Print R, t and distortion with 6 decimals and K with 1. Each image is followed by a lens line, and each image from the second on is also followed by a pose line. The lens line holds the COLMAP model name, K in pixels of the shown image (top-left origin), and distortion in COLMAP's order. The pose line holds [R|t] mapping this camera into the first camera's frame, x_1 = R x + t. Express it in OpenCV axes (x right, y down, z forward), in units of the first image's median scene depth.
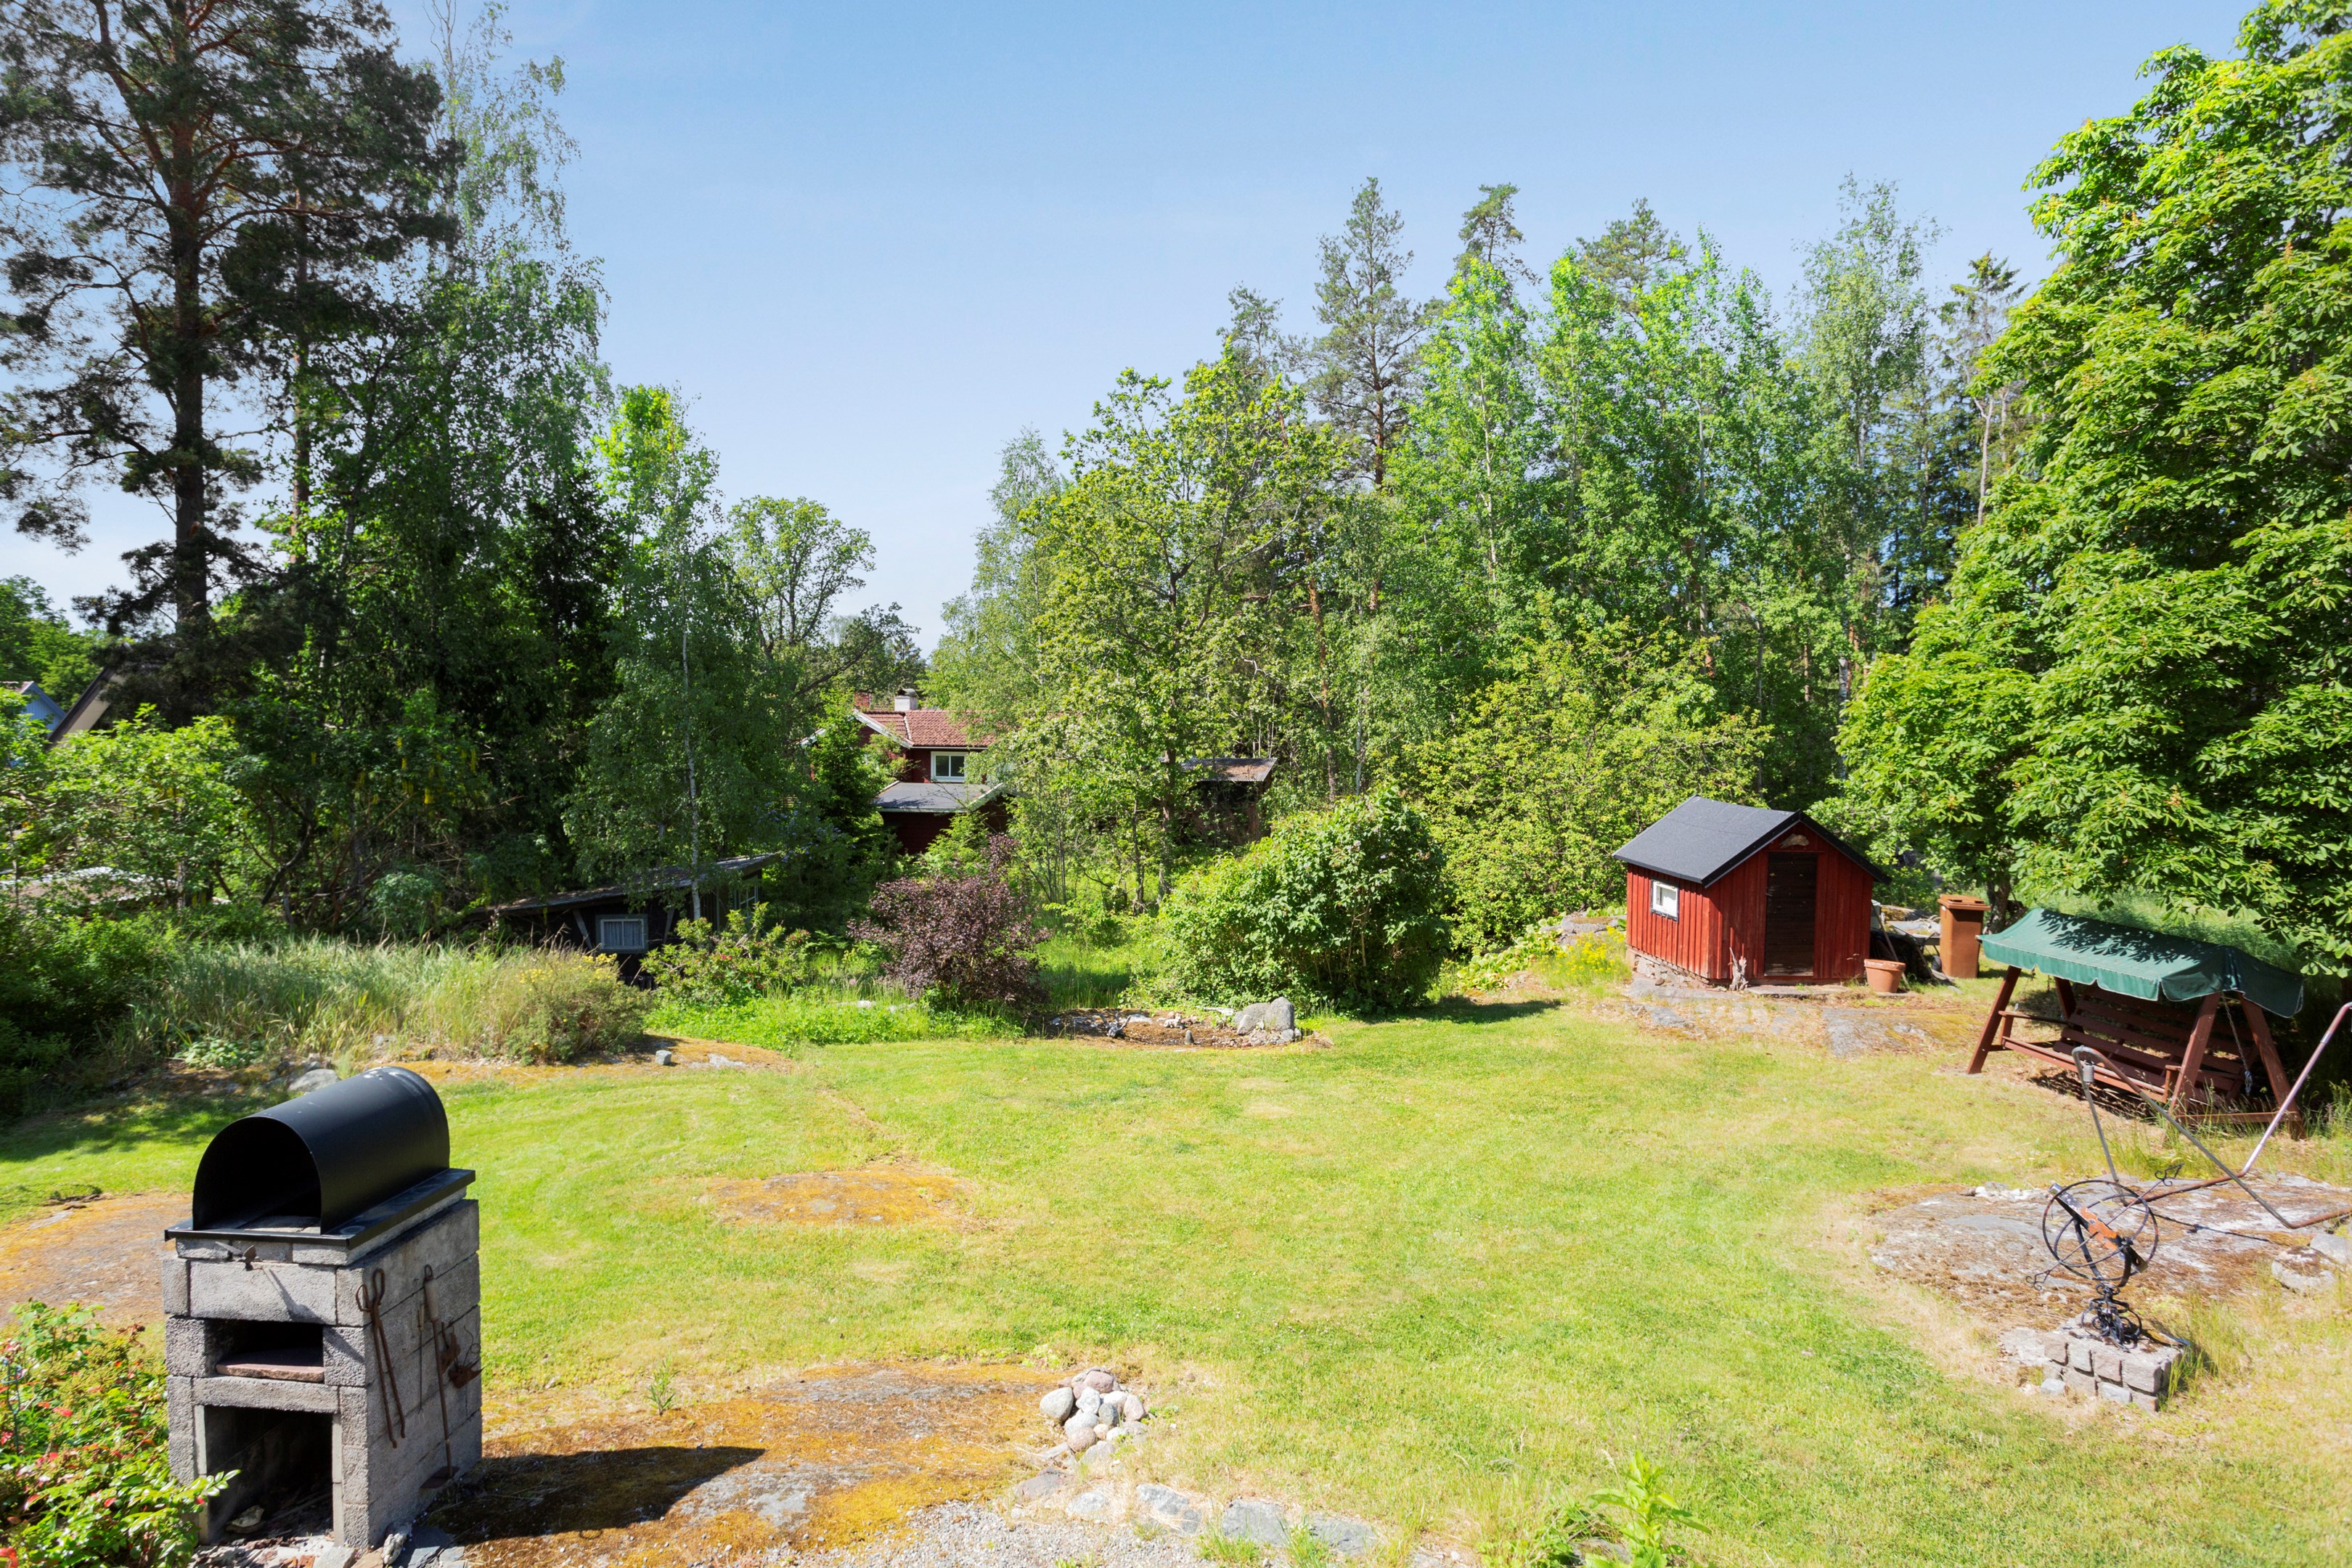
lens RADIAL K [[1271.5, 0, 1164.7], [0, 1271.5, 777.5], [0, 0, 1]] dist [0.007662, 0.002964]
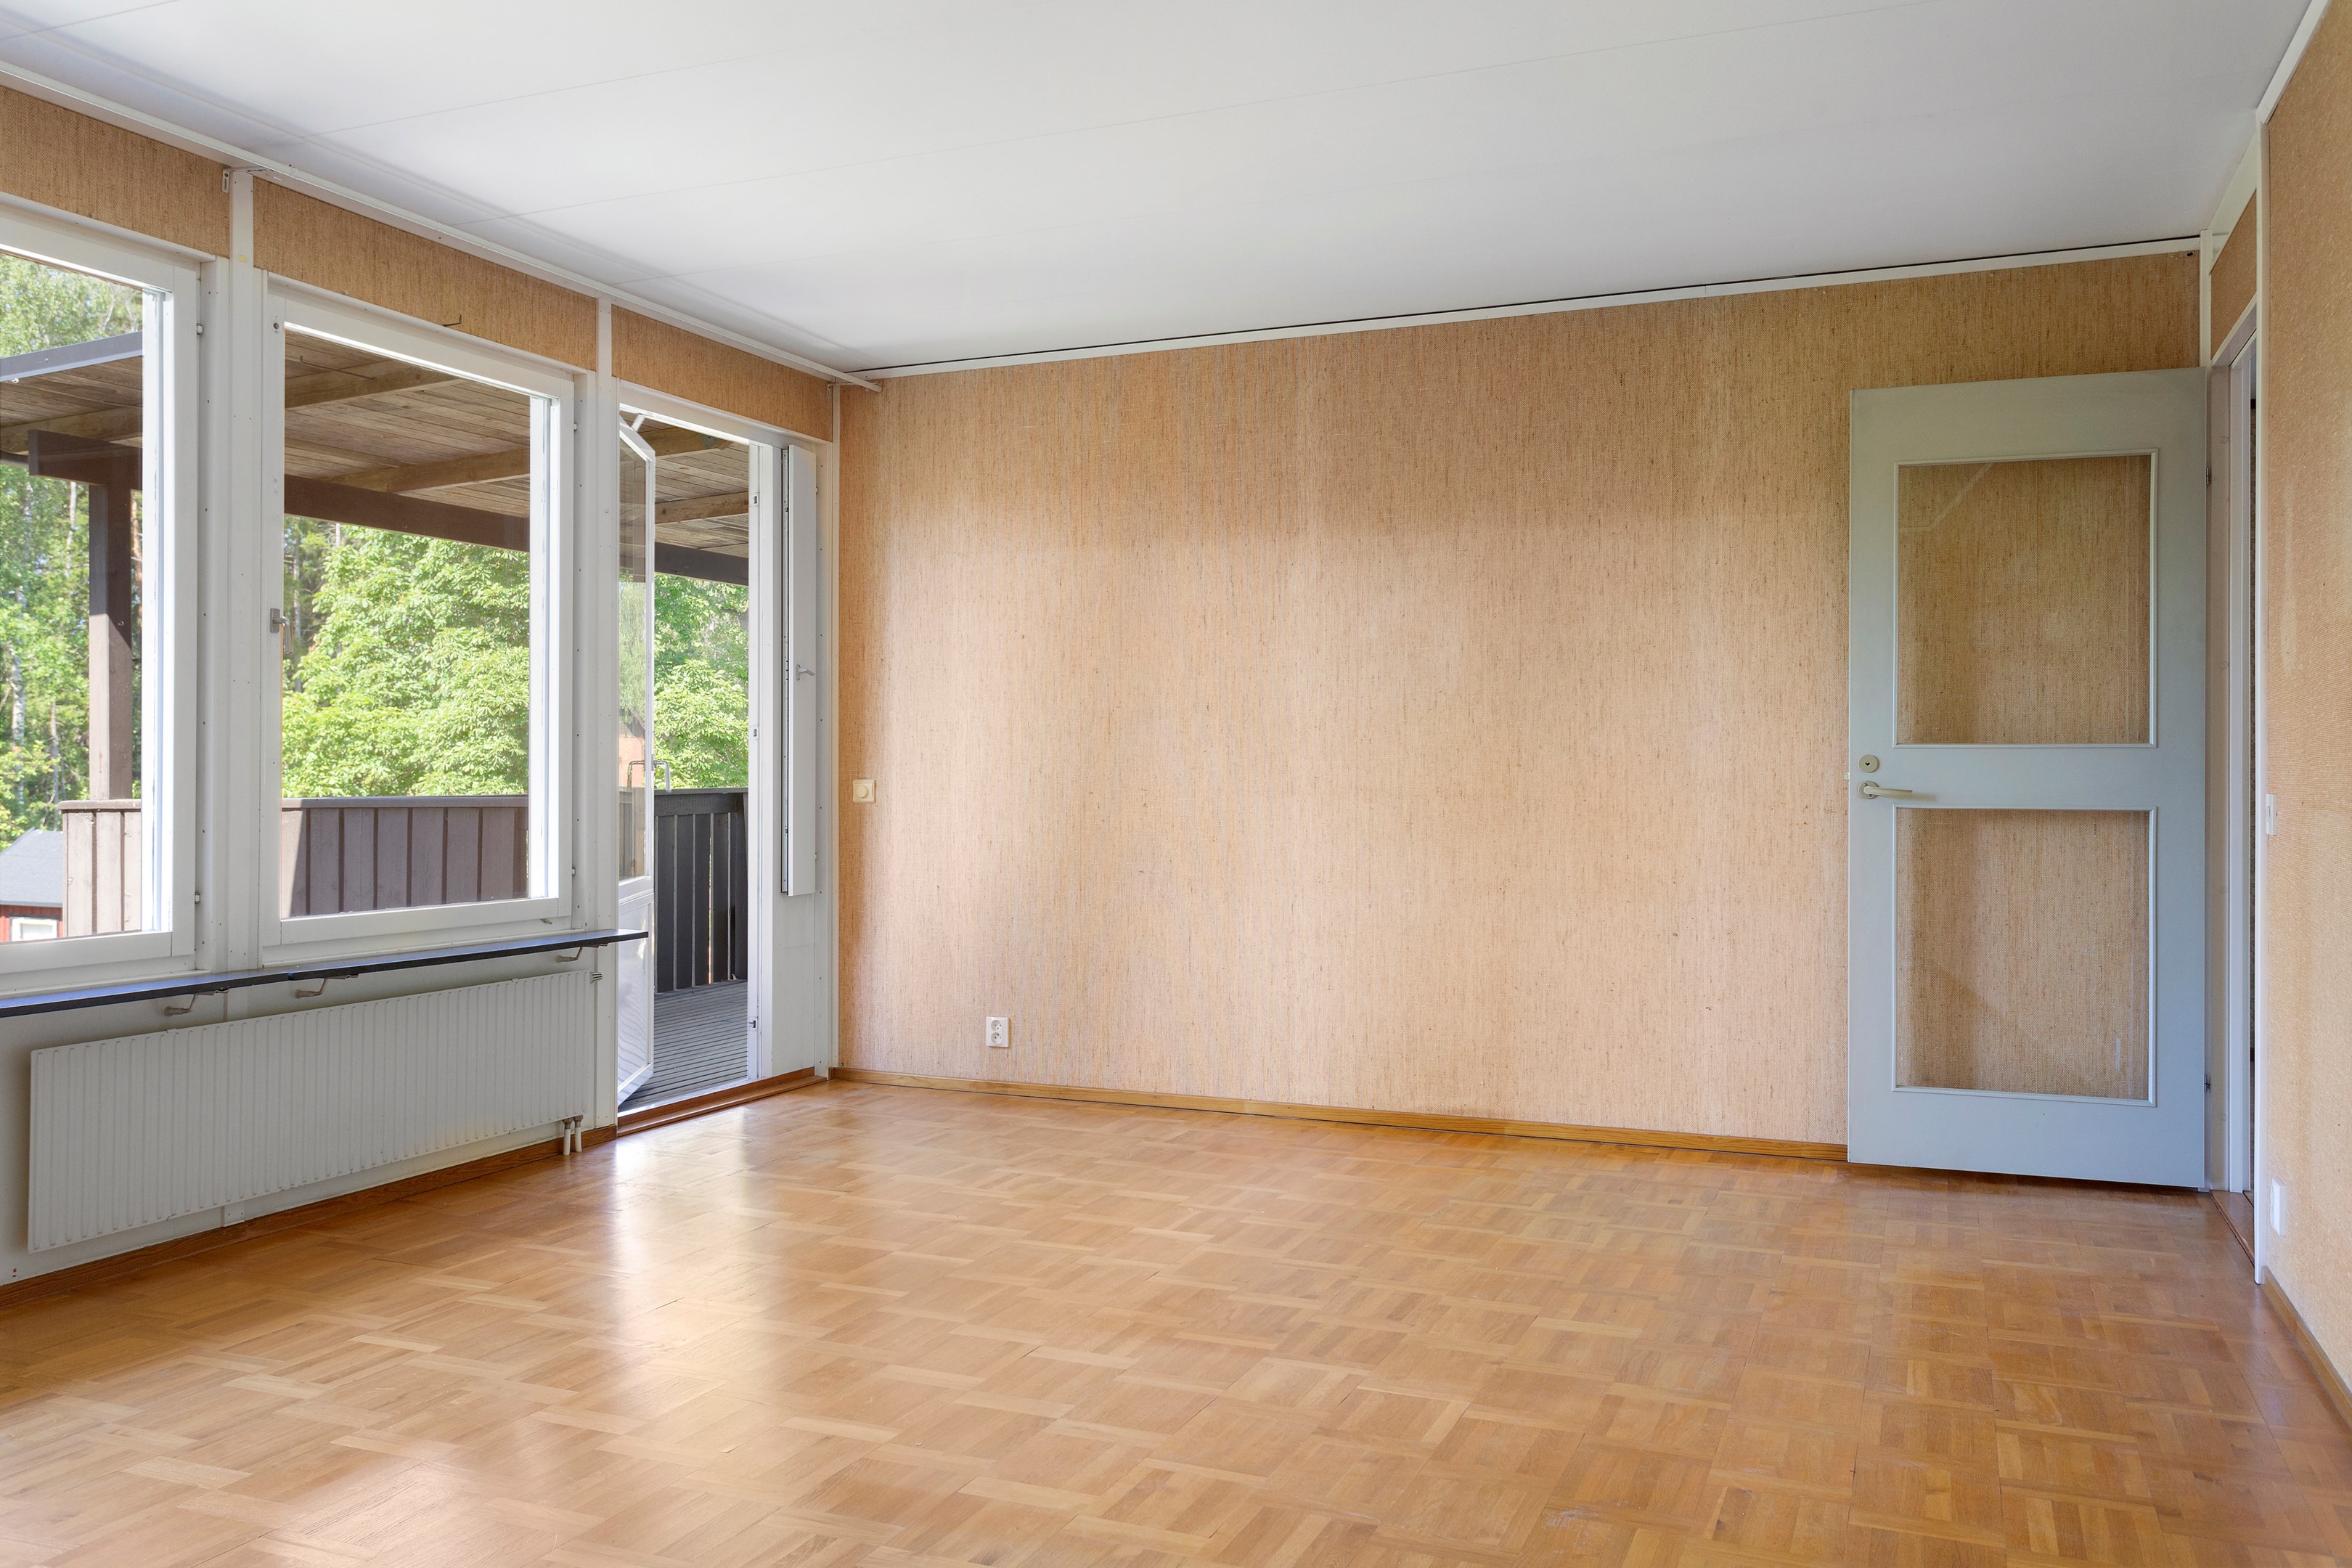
lens RADIAL K [[1932.9, 0, 1182.0], [0, 1932.9, 788.1], [0, 0, 1]] dist [0.019423, 0.002086]
pose [[0.395178, -0.008589, 0.918564, -0.983400], [0.042505, 0.999056, -0.008945, 0.057004], [-0.917621, 0.042578, 0.395170, -0.608848]]
